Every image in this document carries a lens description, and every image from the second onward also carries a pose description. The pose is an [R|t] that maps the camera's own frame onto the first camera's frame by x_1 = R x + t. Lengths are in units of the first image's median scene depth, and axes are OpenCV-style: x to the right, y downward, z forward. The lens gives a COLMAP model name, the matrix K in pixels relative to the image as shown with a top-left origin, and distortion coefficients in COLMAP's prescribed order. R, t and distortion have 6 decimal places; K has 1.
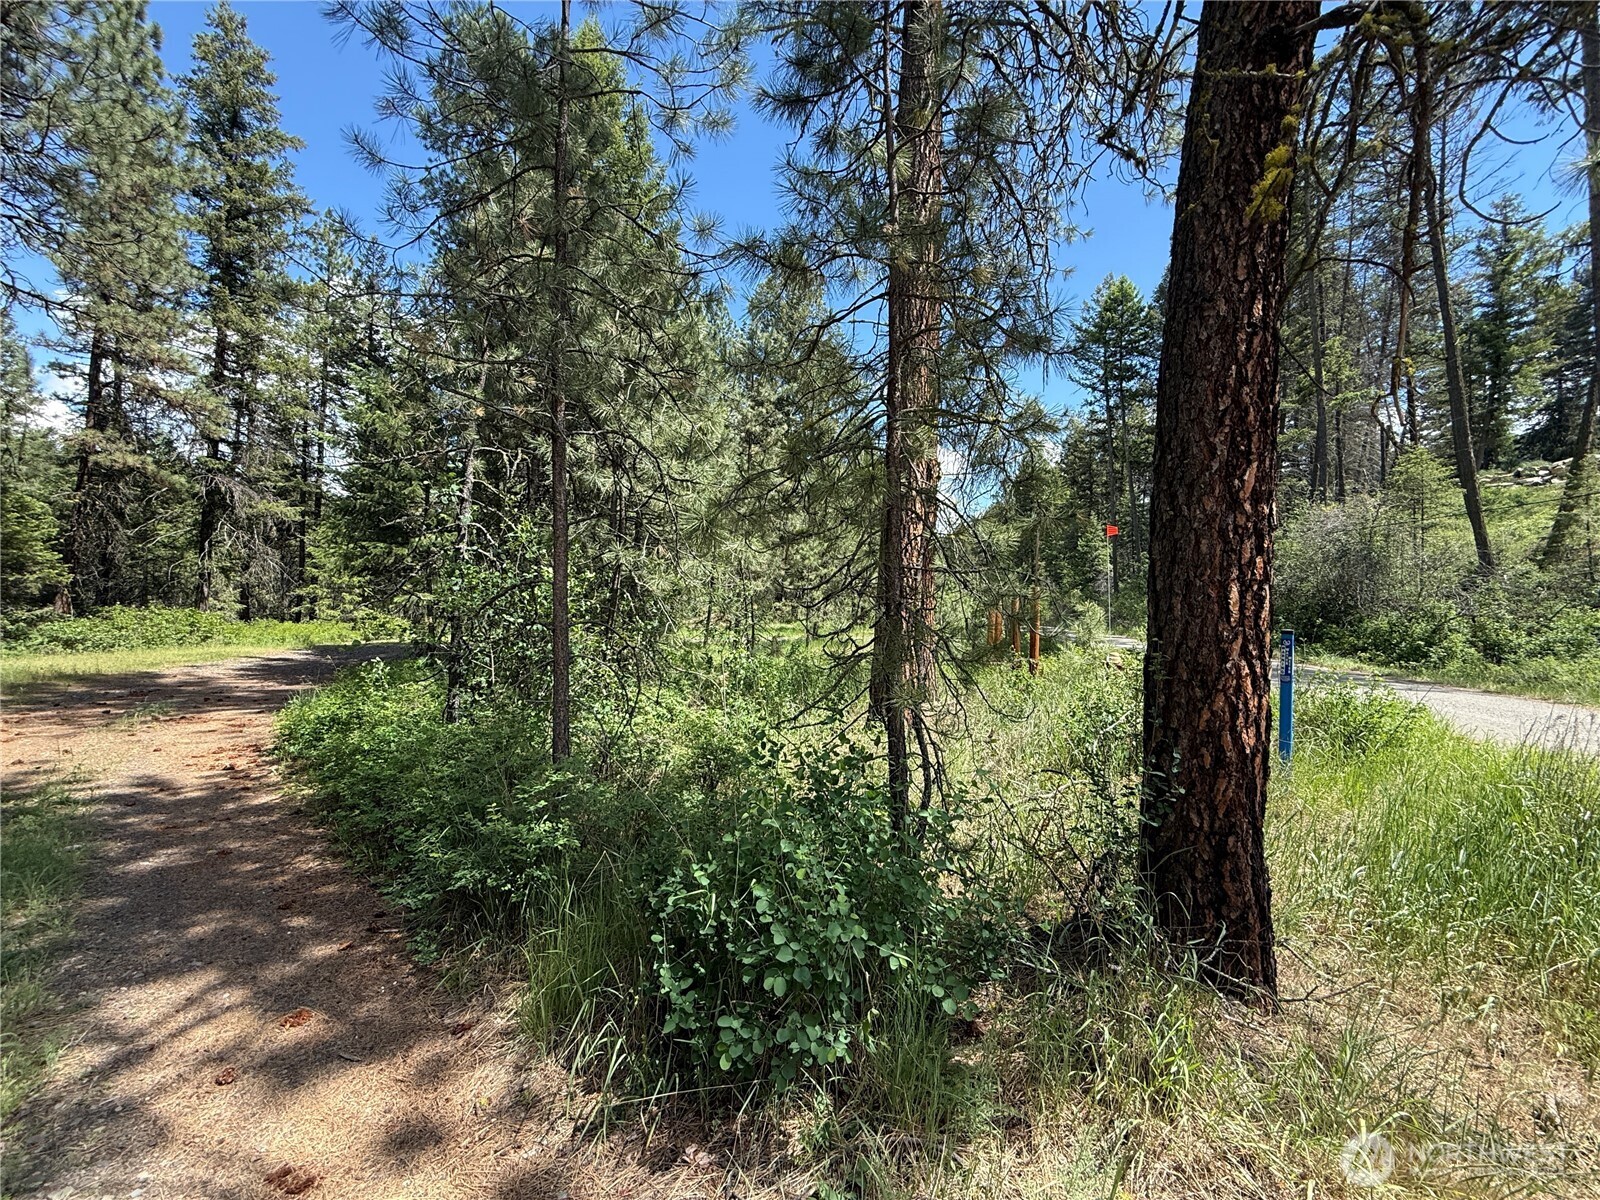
lens RADIAL K [[630.3, 0, 796.4], [0, 630.3, 596.3], [0, 0, 1]] dist [-0.000792, 0.000520]
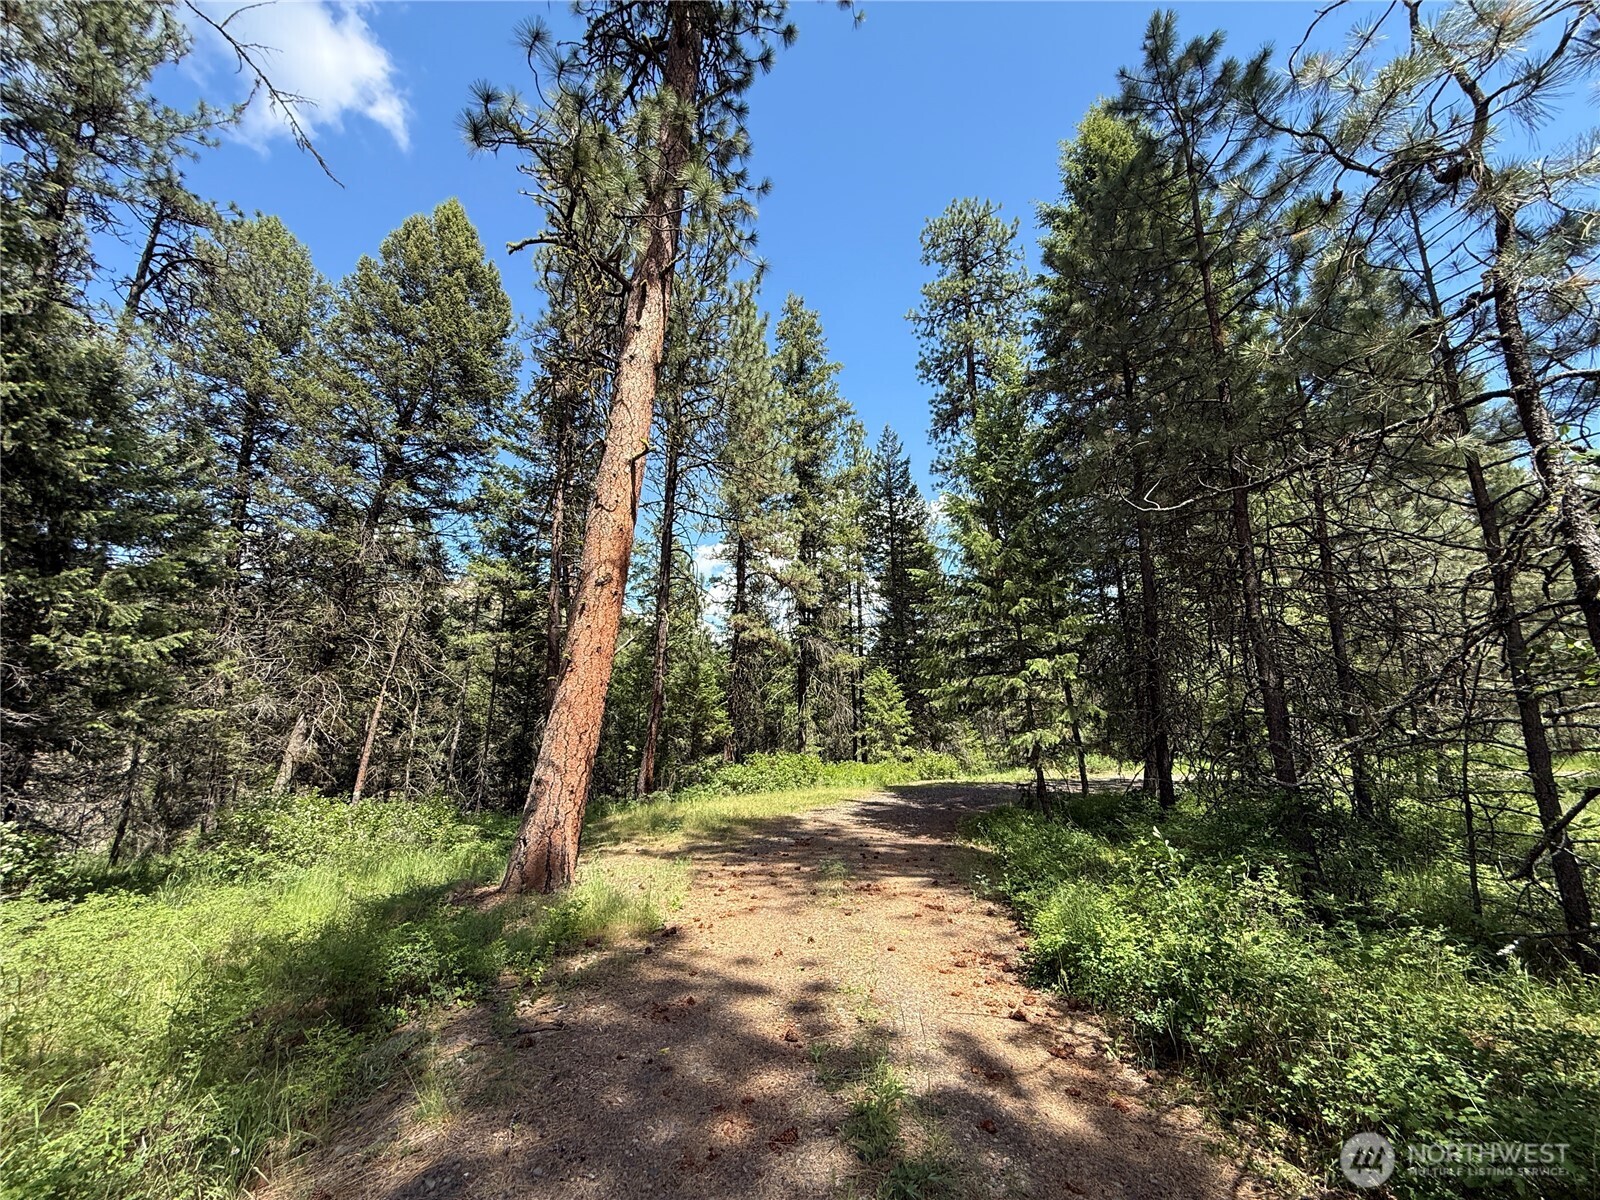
lens RADIAL K [[630.3, 0, 801.8], [0, 630.3, 603.1], [0, 0, 1]] dist [-0.000792, 0.000520]
pose [[0.754632, -0.177578, -0.631661, -0.159585], [0.052457, 0.975928, -0.211692, -0.004257], [0.654048, 0.126615, 0.745782, 0.092353]]
